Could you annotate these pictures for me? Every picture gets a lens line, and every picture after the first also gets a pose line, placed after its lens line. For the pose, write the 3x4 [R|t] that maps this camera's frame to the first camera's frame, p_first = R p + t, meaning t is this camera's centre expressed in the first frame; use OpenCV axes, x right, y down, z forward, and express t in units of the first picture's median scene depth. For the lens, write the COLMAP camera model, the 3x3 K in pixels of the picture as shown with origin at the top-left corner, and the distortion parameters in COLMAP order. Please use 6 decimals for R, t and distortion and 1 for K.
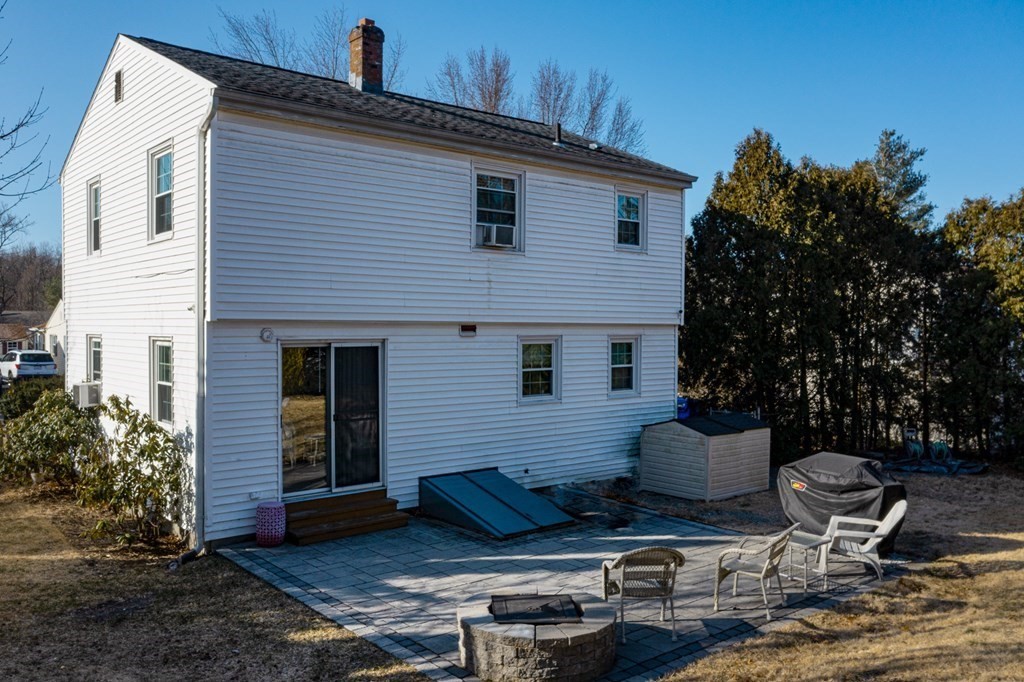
lens RADIAL K [[834.1, 0, 512.0], [0, 834.1, 341.0], [0, 0, 1]] dist [-0.000724, -0.003931]
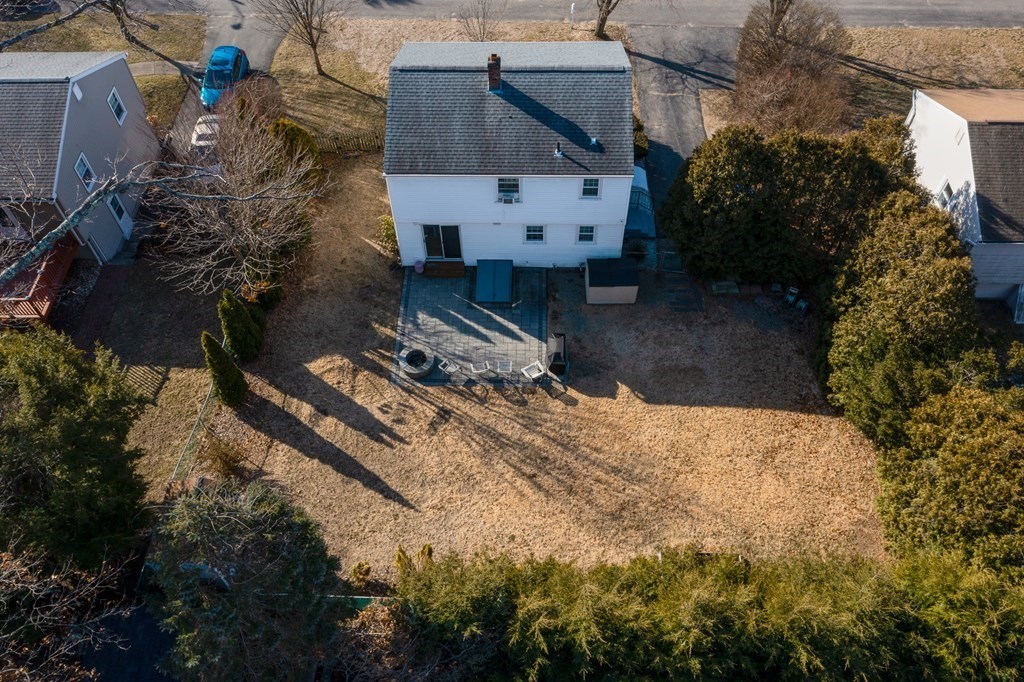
lens RADIAL K [[834.1, 0, 512.0], [0, 834.1, 341.0], [0, 0, 1]] dist [-0.000724, -0.003931]
pose [[0.744199, 0.524684, -0.413370, 1.232615], [0.008167, 0.611662, 0.791077, -1.818975], [0.667909, -0.592095, 0.450912, -0.341491]]
